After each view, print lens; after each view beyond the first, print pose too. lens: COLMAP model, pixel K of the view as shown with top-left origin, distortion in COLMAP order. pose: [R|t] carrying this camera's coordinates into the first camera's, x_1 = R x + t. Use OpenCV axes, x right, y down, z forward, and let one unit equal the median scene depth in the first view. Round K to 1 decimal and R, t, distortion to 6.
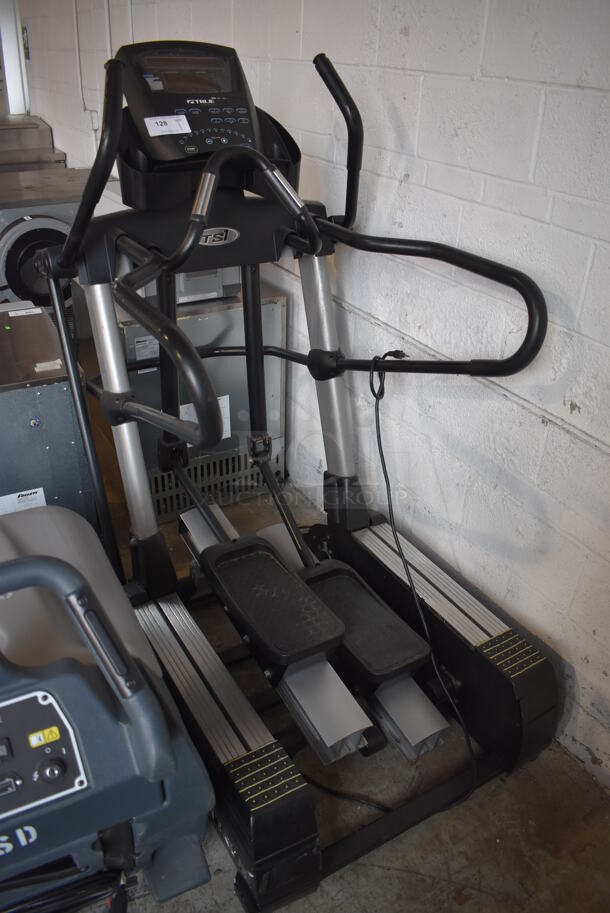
lens RADIAL K [[710.9, 0, 305.0], [0, 710.9, 456.5], [0, 0, 1]] dist [-0.093104, 0.008695]
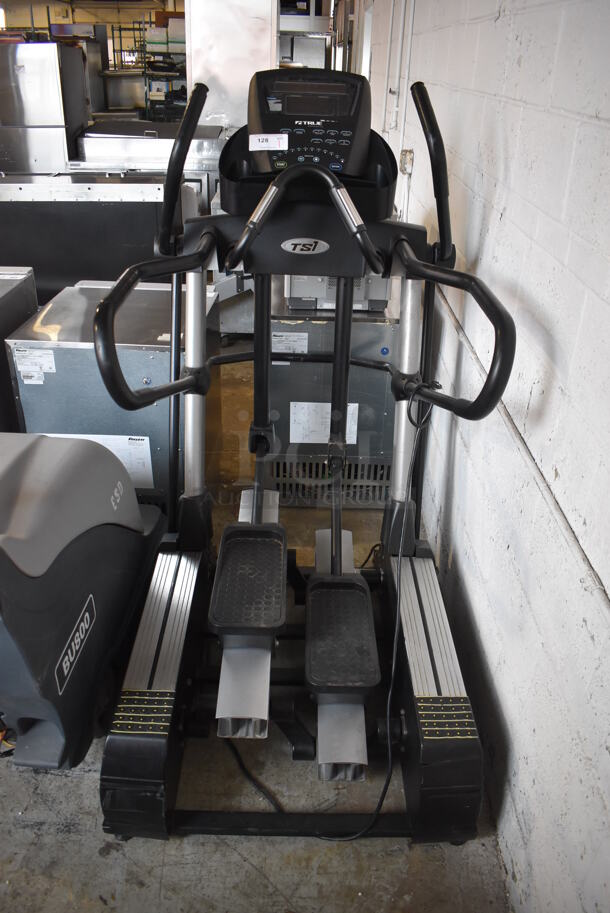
lens RADIAL K [[710.9, 0, 305.0], [0, 710.9, 456.5], [0, 0, 1]] dist [-0.093104, 0.008695]
pose [[0.860484, 0.245008, -0.446697, 0.465340], [-0.259305, 0.965331, 0.029967, -0.033462], [0.438553, 0.090044, 0.894183, 0.057815]]
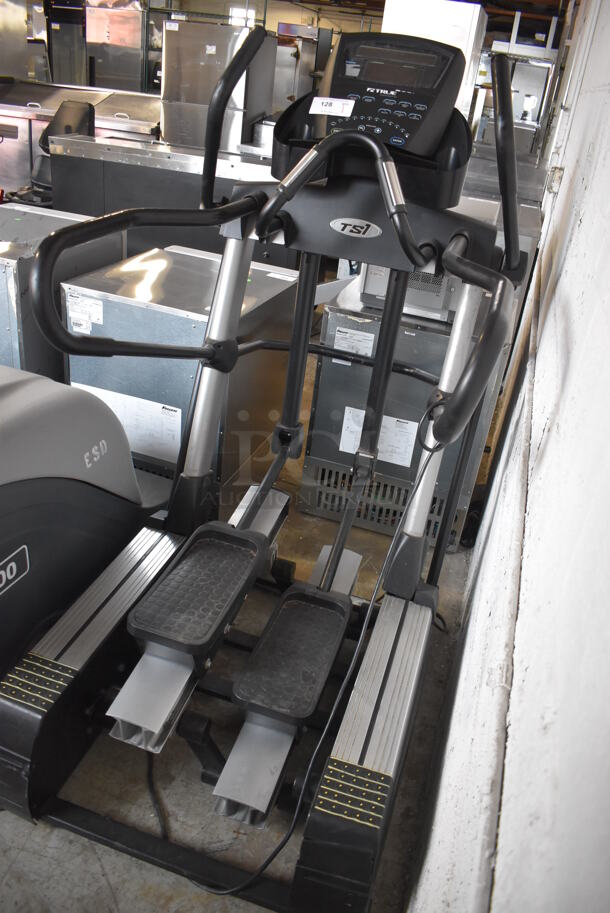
lens RADIAL K [[710.9, 0, 305.0], [0, 710.9, 456.5], [0, 0, 1]] dist [-0.093104, 0.008695]
pose [[0.670154, 0.400209, -0.625081, 0.591533], [-0.451628, 0.888198, 0.084477, -0.088226], [0.589004, 0.225691, 0.775975, 0.293398]]
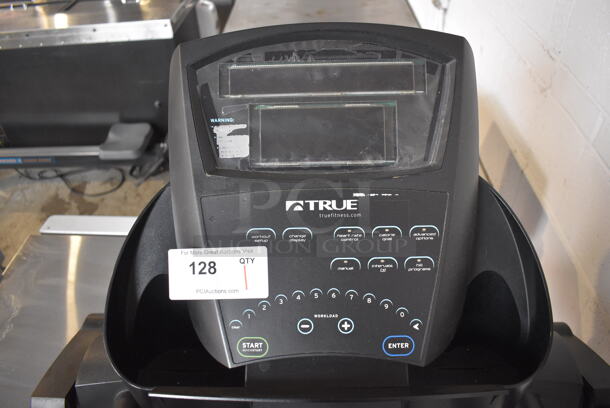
lens RADIAL K [[475.0, 0, 305.0], [0, 475.0, 204.0], [0, 0, 1]] dist [-0.093104, 0.008695]
pose [[0.846876, 0.286523, -0.448003, -0.033146], [-0.207901, 0.953777, 0.216993, -0.569775], [0.489468, -0.090626, 0.867299, 0.749263]]
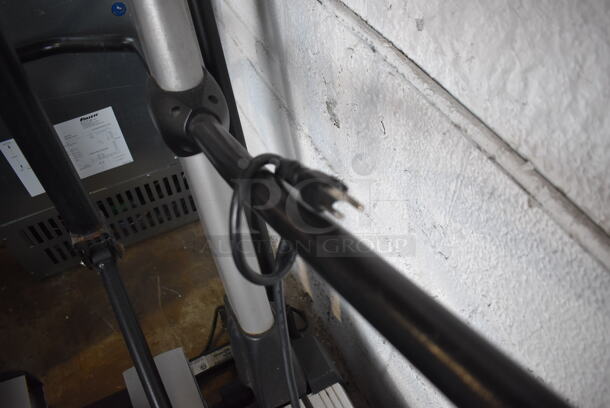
lens RADIAL K [[475.0, 0, 305.0], [0, 475.0, 204.0], [0, 0, 1]] dist [-0.093104, 0.008695]
pose [[0.996622, 0.011866, -0.081265, 0.148884], [0.015264, 0.945505, 0.325249, -0.204702], [0.080696, -0.325391, 0.942130, 0.892637]]
